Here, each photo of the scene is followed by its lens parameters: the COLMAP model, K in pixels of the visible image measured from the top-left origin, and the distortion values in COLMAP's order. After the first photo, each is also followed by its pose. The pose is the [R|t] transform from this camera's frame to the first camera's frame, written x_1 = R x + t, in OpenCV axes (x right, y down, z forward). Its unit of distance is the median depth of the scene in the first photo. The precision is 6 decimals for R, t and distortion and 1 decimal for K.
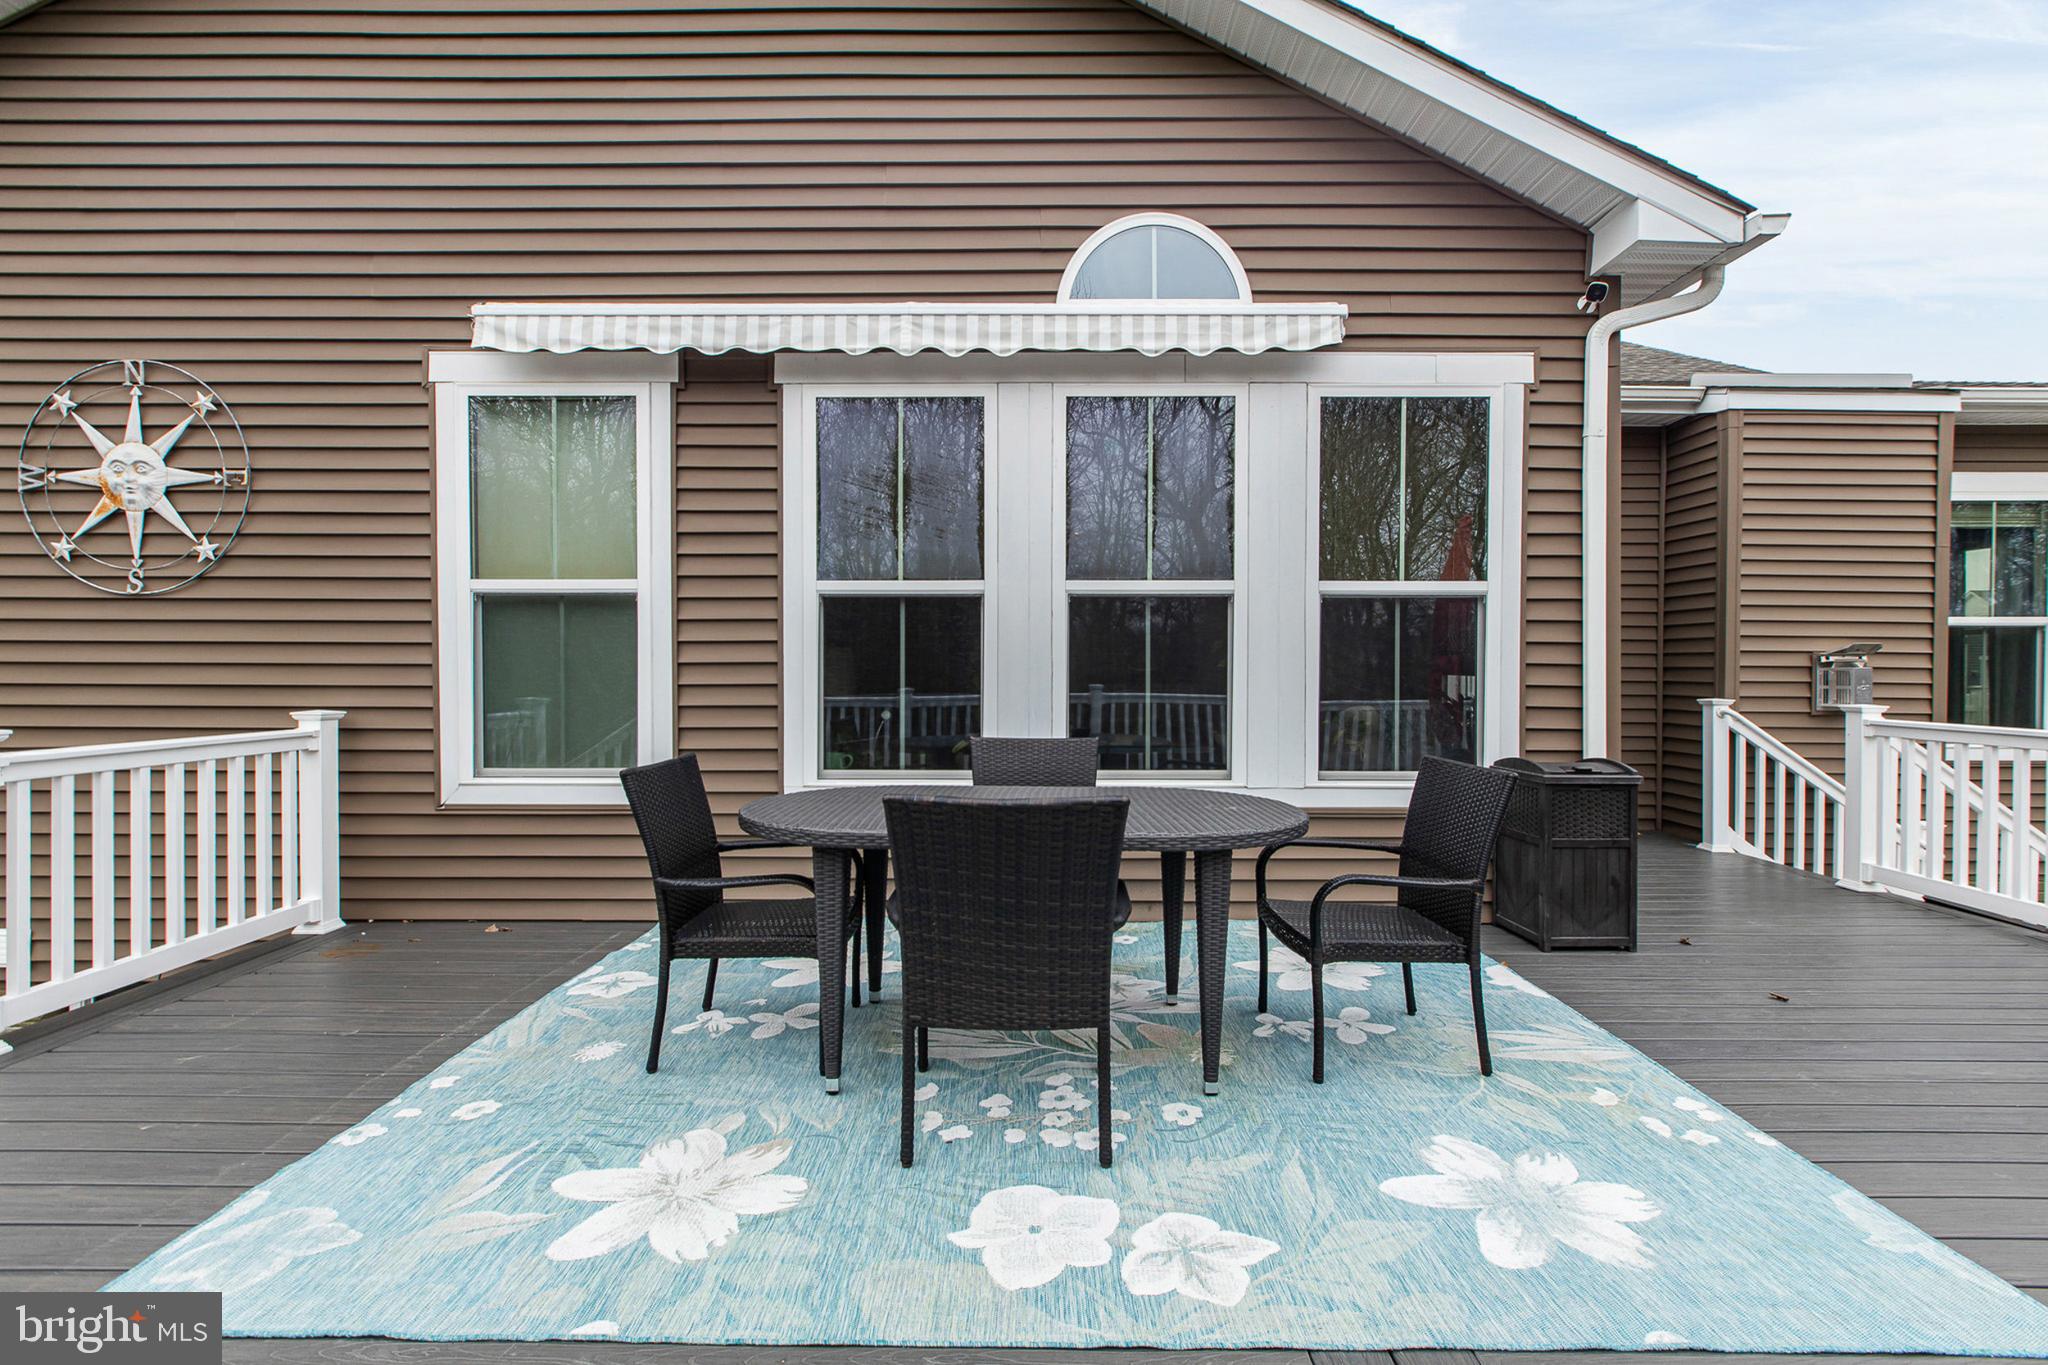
lens RADIAL K [[899.4, 0, 1032.2], [0, 899.4, 681.1], [0, 0, 1]] dist [-0.003044, -0.000395]
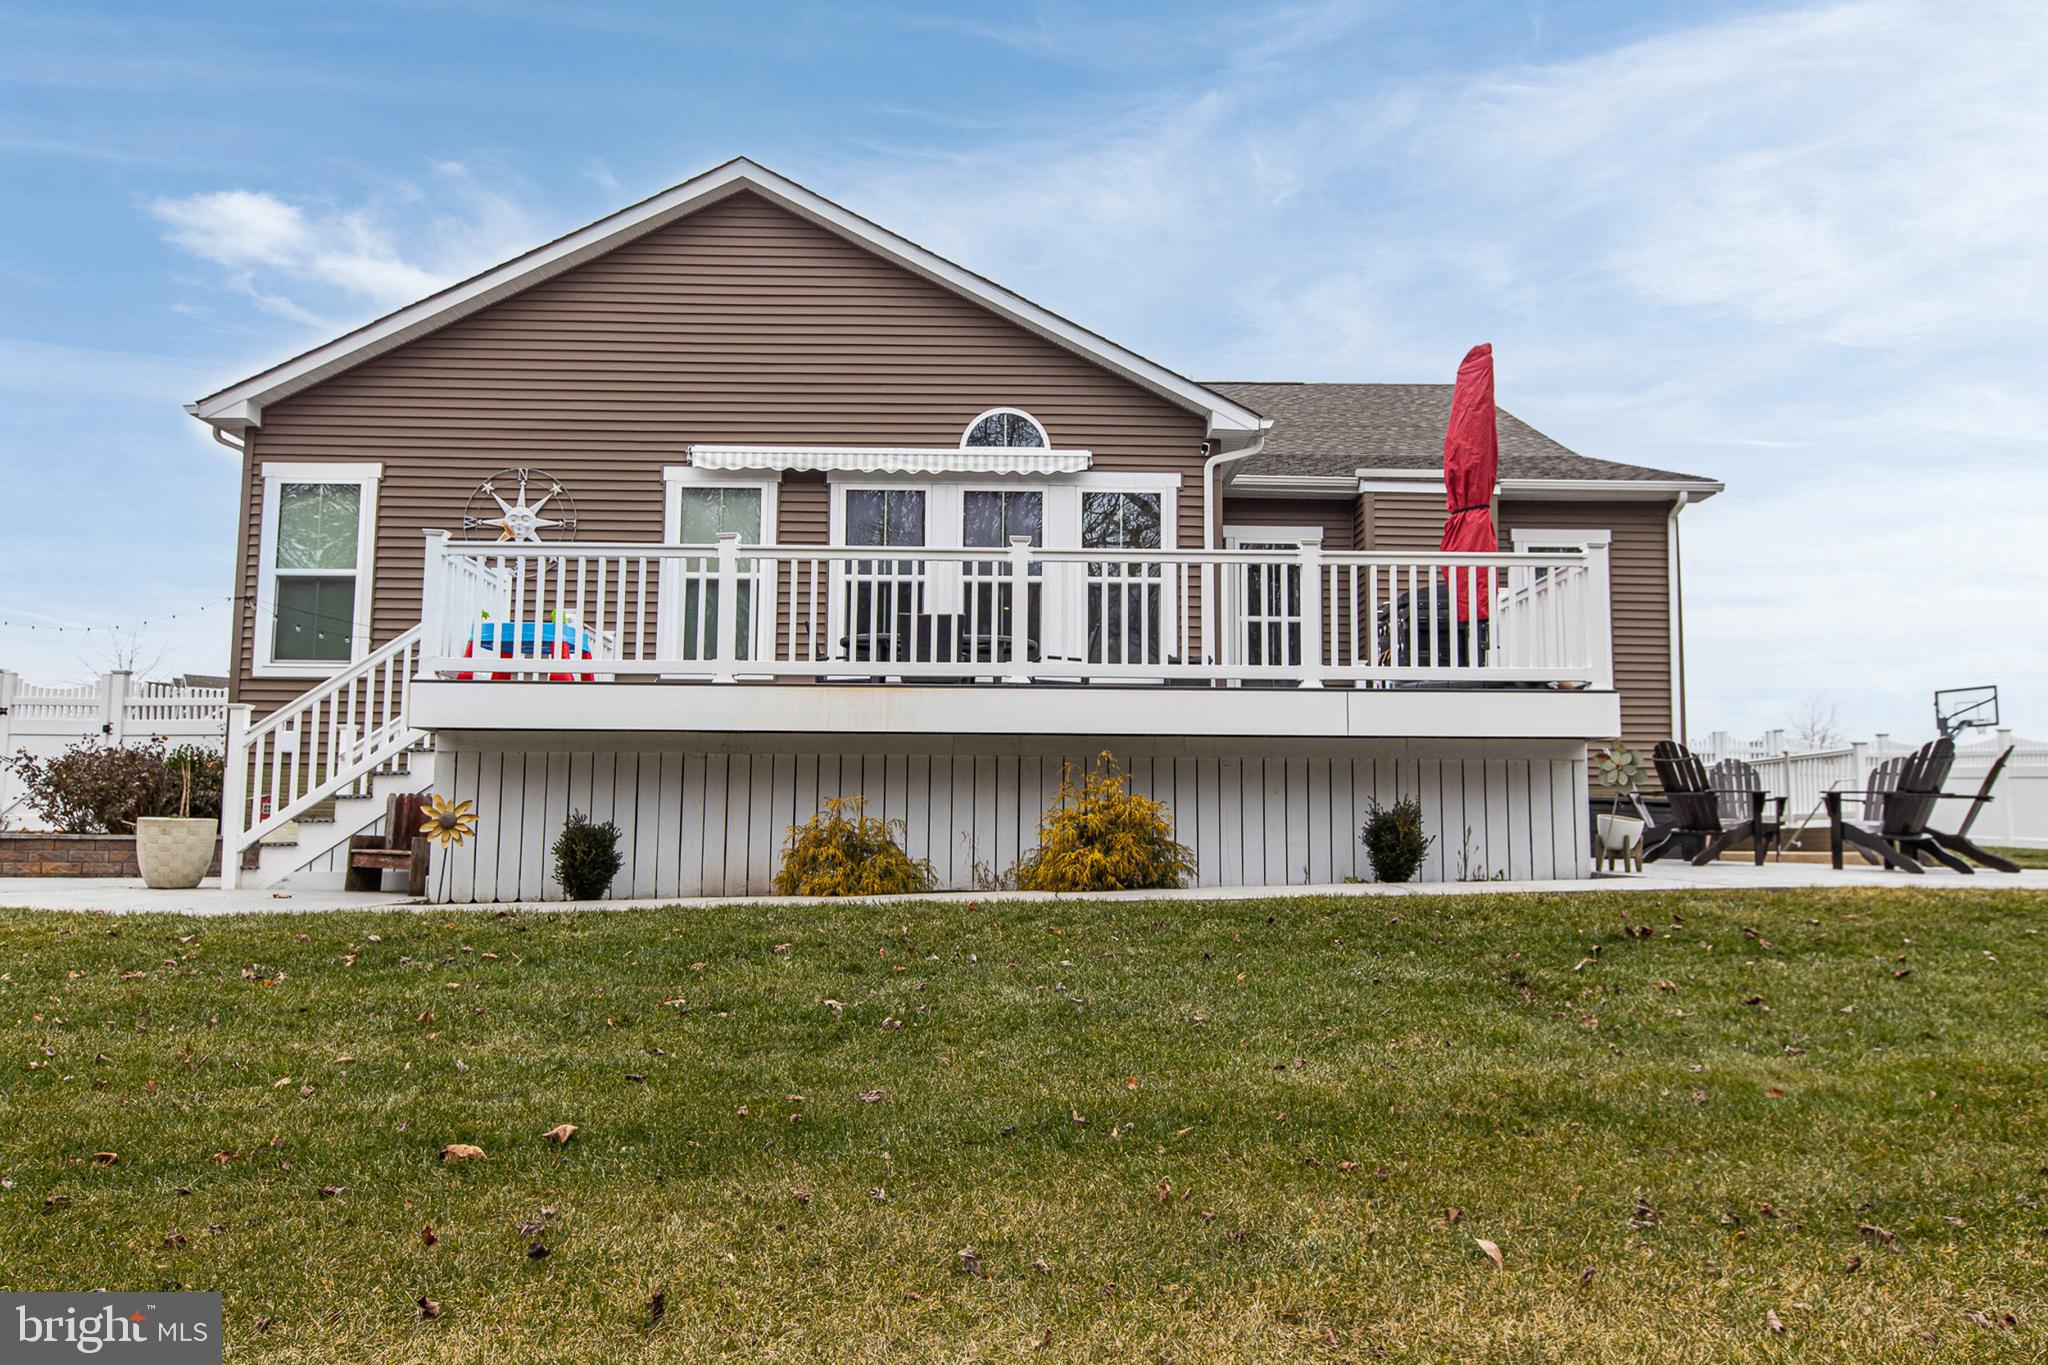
lens RADIAL K [[1498.4, 0, 1024.0], [0, 1498.4, 682.5], [0, 0, 1]] dist [0.002488, 0.002263]
pose [[0.999661, 0.008069, 0.024737, 0.099322], [-0.005162, 0.993306, -0.115399, 0.562393], [-0.025503, 0.115232, 0.993011, -2.561165]]
